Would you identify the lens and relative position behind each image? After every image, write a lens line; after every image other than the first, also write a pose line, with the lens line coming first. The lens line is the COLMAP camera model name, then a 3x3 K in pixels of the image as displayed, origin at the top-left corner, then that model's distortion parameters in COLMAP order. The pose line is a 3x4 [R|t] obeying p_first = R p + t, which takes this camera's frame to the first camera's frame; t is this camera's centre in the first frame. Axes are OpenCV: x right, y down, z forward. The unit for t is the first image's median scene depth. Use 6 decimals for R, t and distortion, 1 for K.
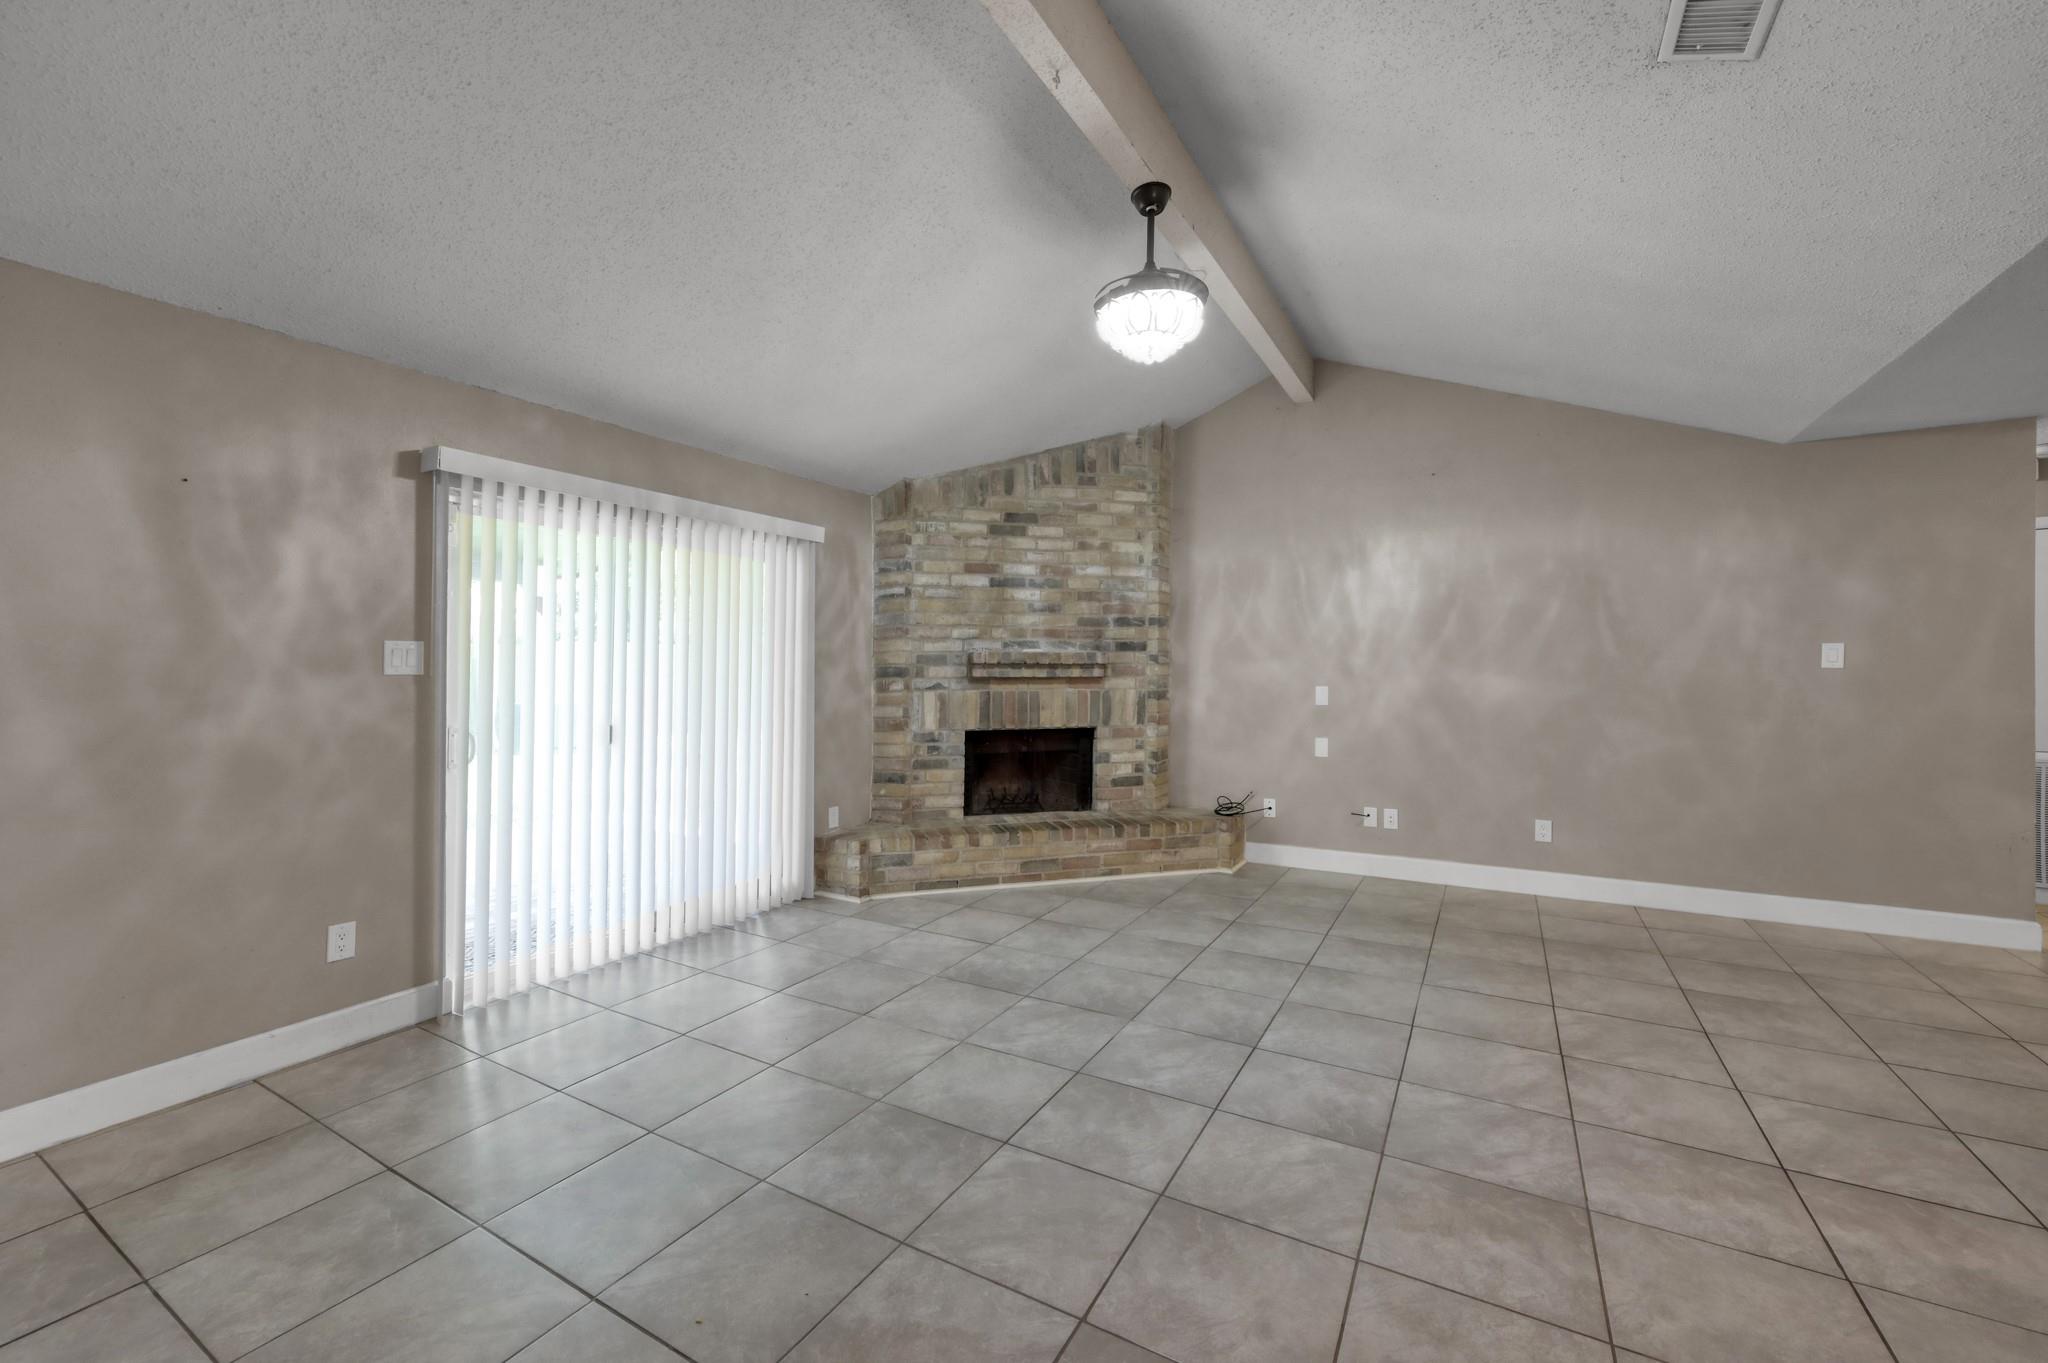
lens RADIAL K [[816.5, 0, 1031.8], [0, 816.5, 670.9], [0, 0, 1]] dist [-0.002558, 0.001139]
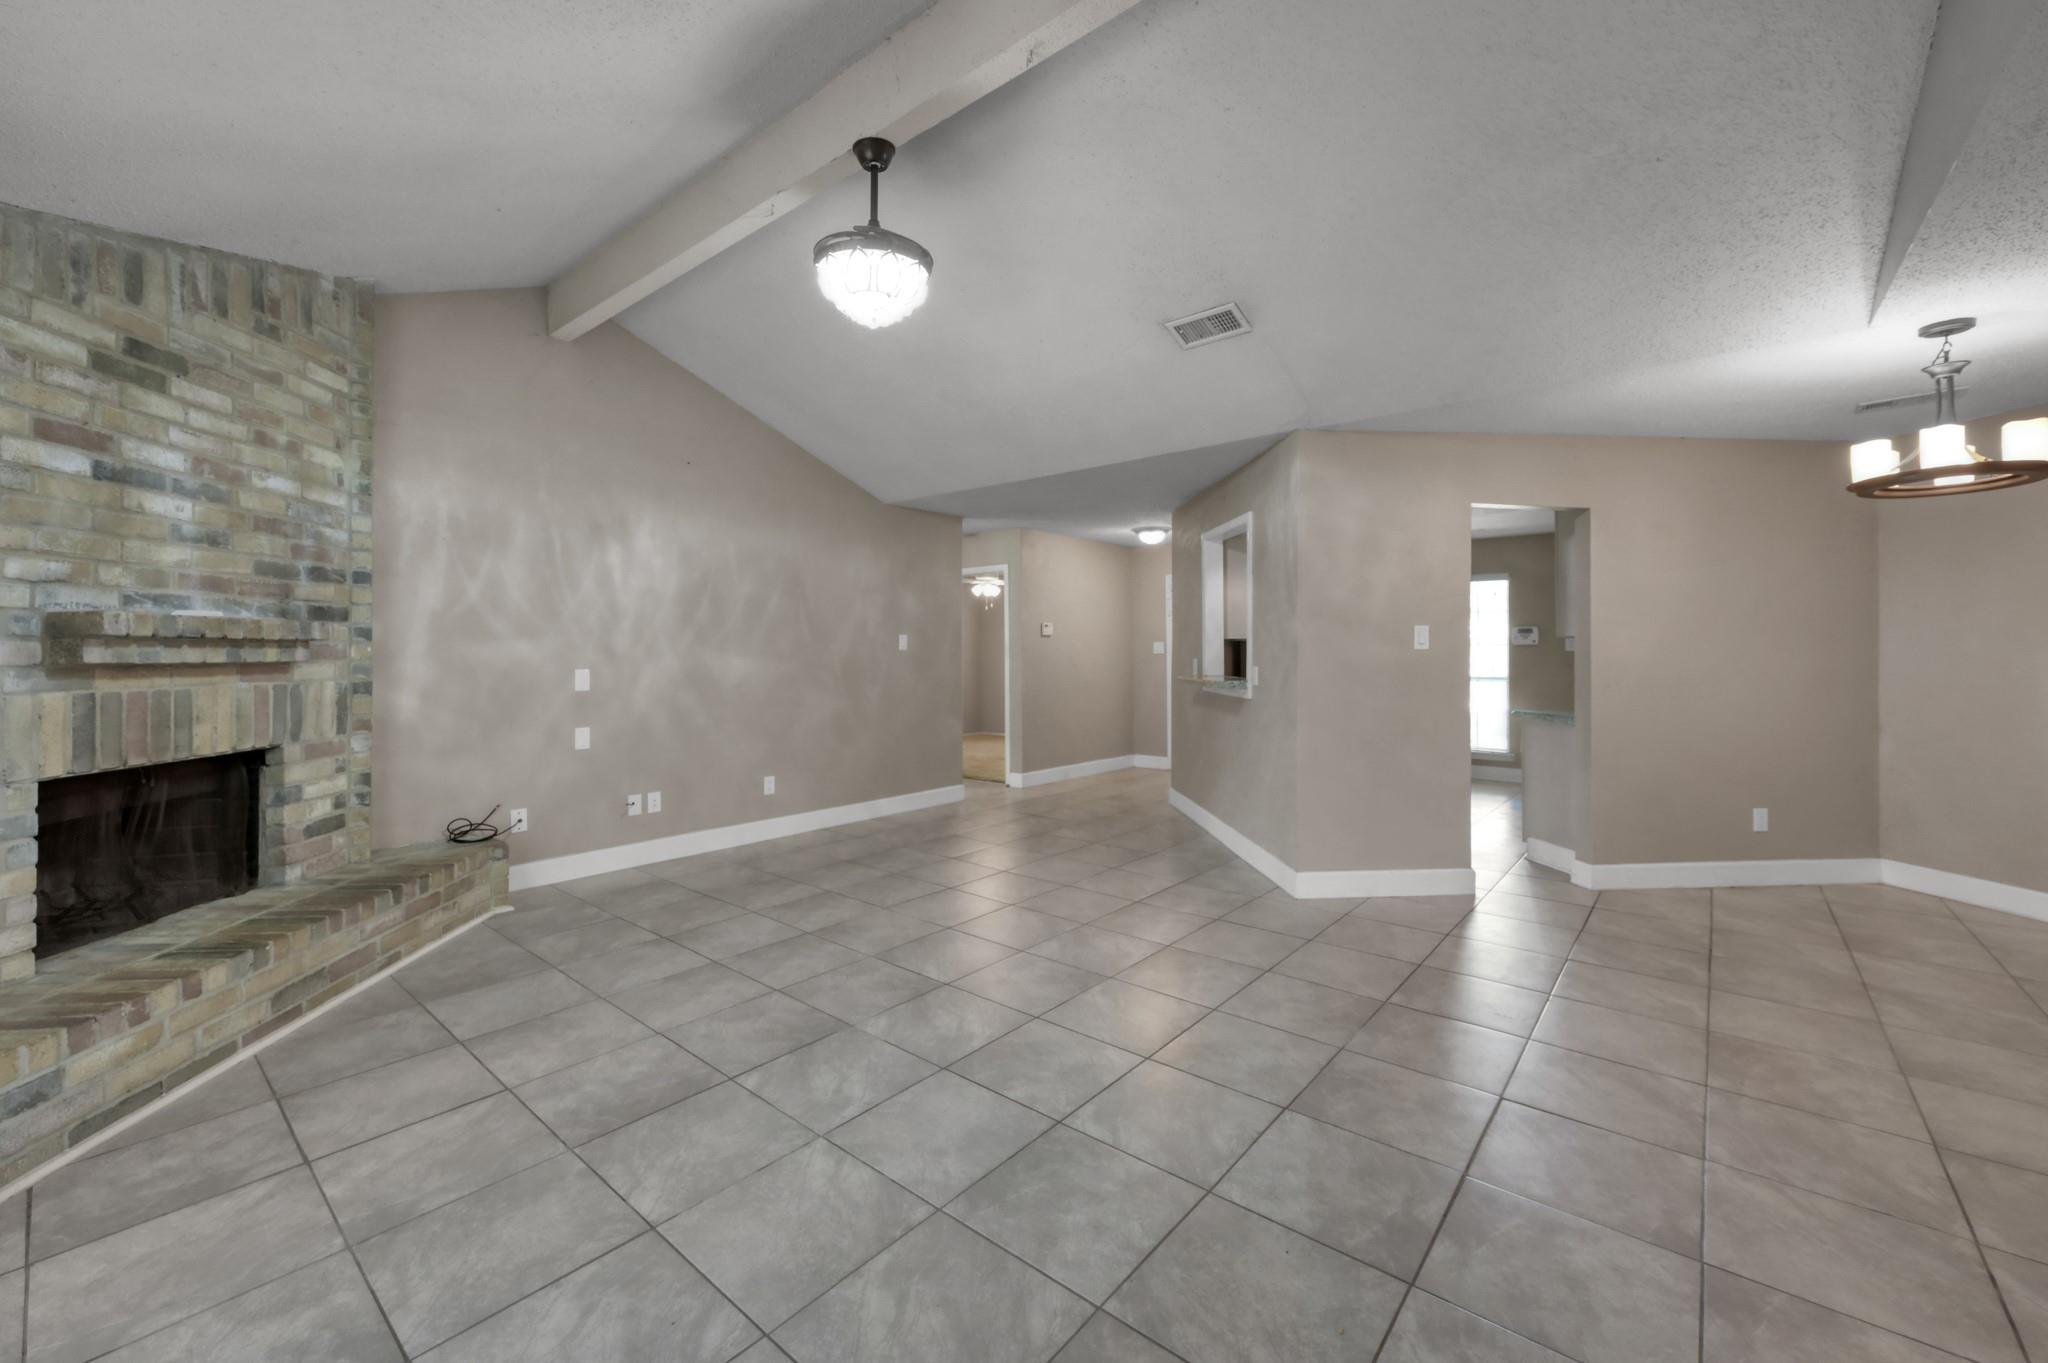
lens RADIAL K [[816.5, 0, 1030.6], [0, 816.5, 660.3], [0, 0, 1]] dist [-0.002558, 0.001139]
pose [[0.176112, -0.009285, 0.984326, -0.429722], [0.001903, 0.999957, 0.009092, 0.001874], [-0.984368, 0.000272, 0.176122, 0.363630]]
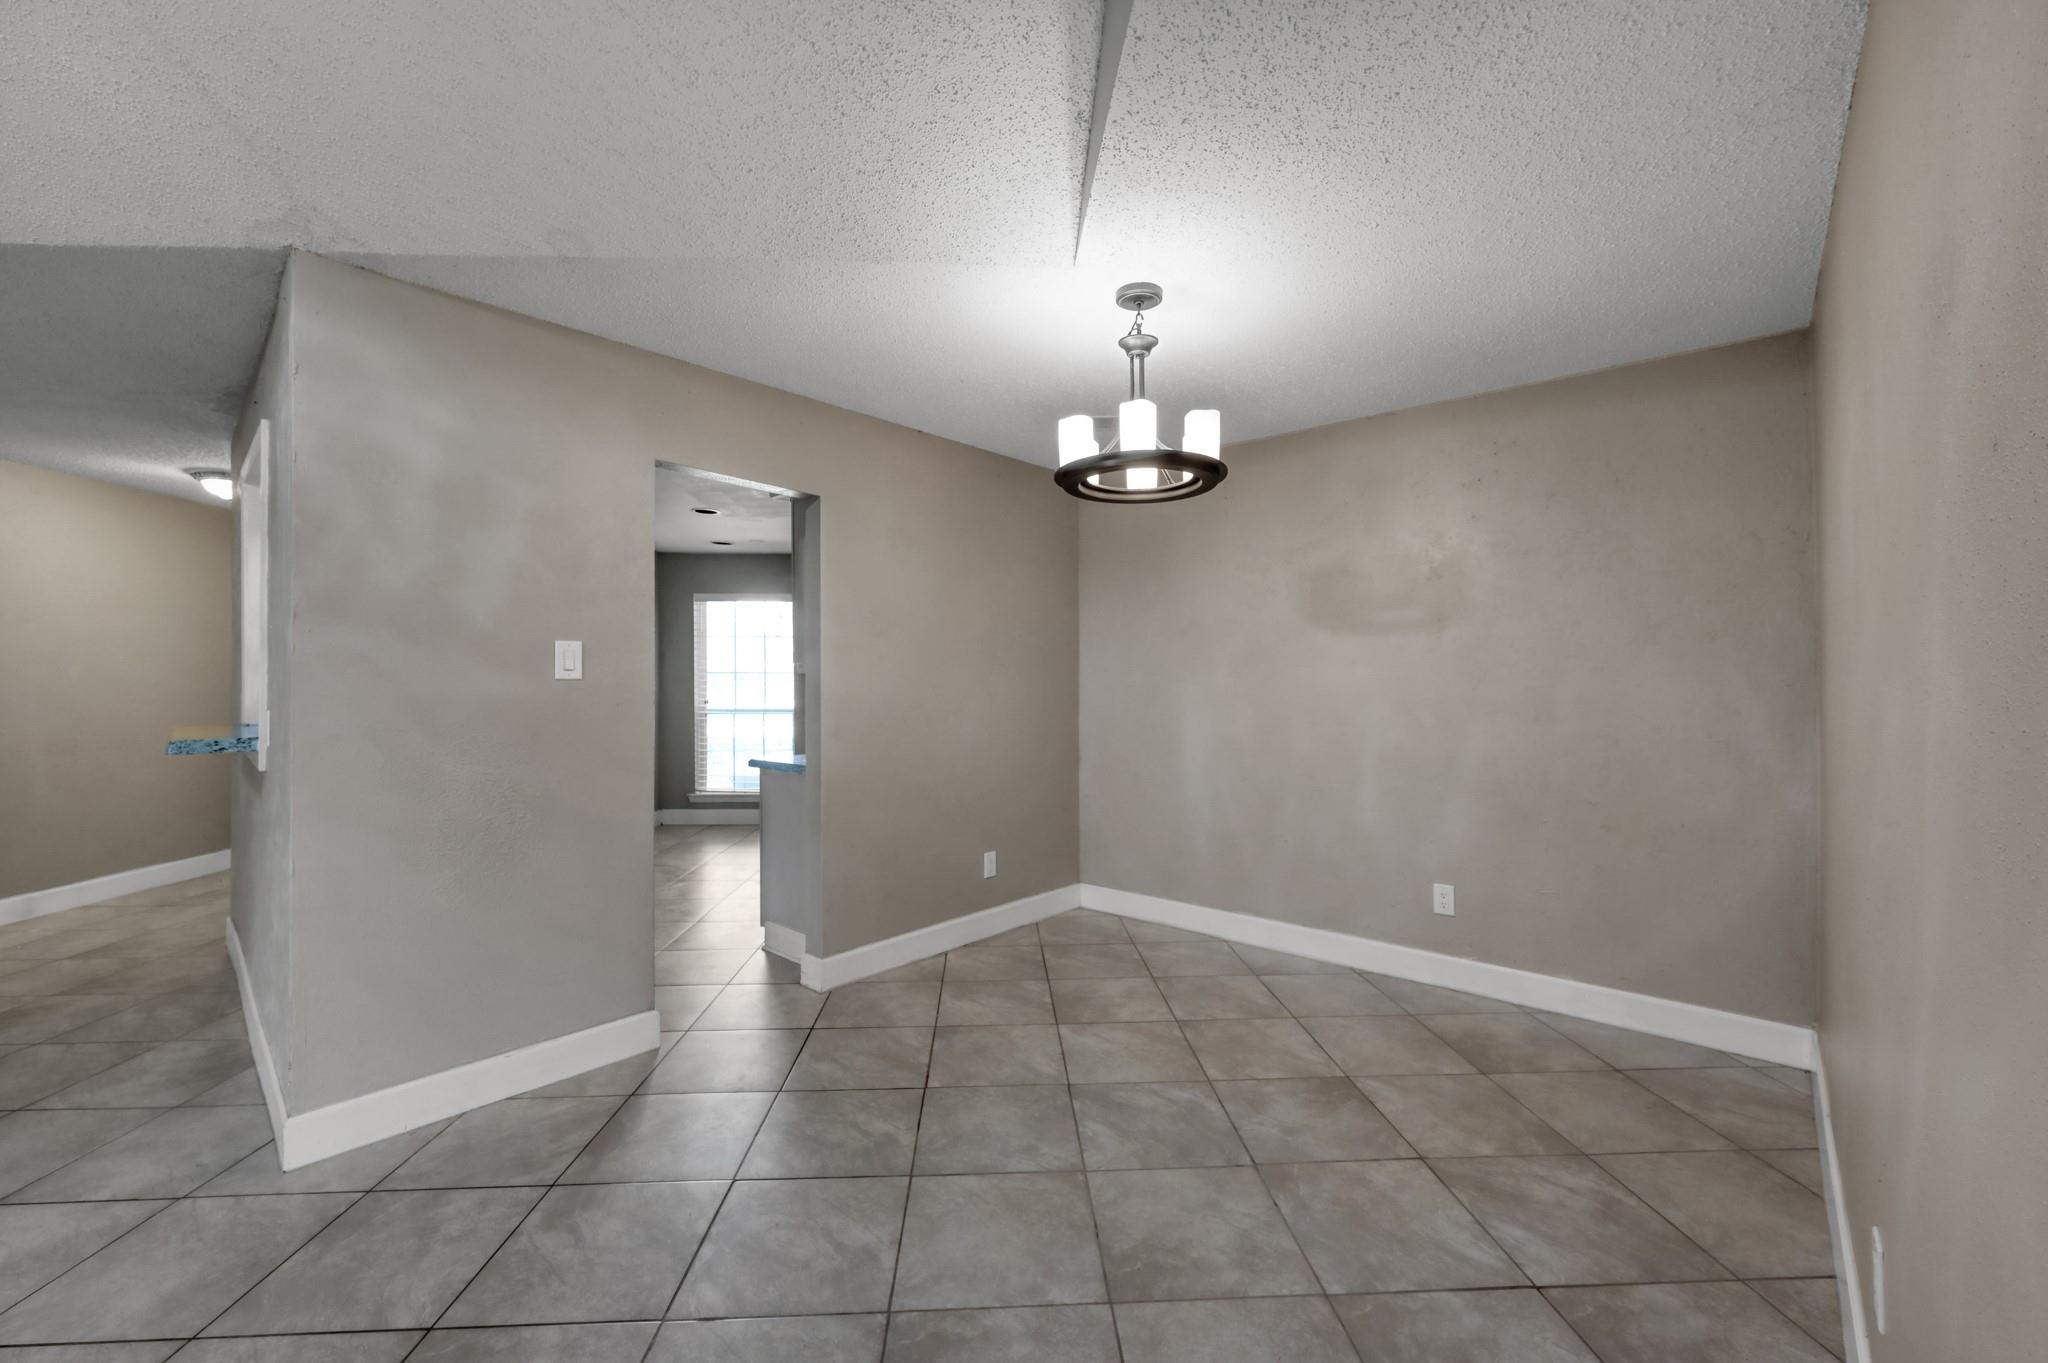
lens RADIAL K [[816.5, 0, 1020.9], [0, 816.5, 672.8], [0, 0, 1]] dist [-0.002558, 0.001139]
pose [[-0.537139, 0.004862, 0.843479, -0.133904], [-0.000524, 0.999981, -0.006097, -0.000525], [-0.843493, -0.003717, -0.537127, 0.157861]]
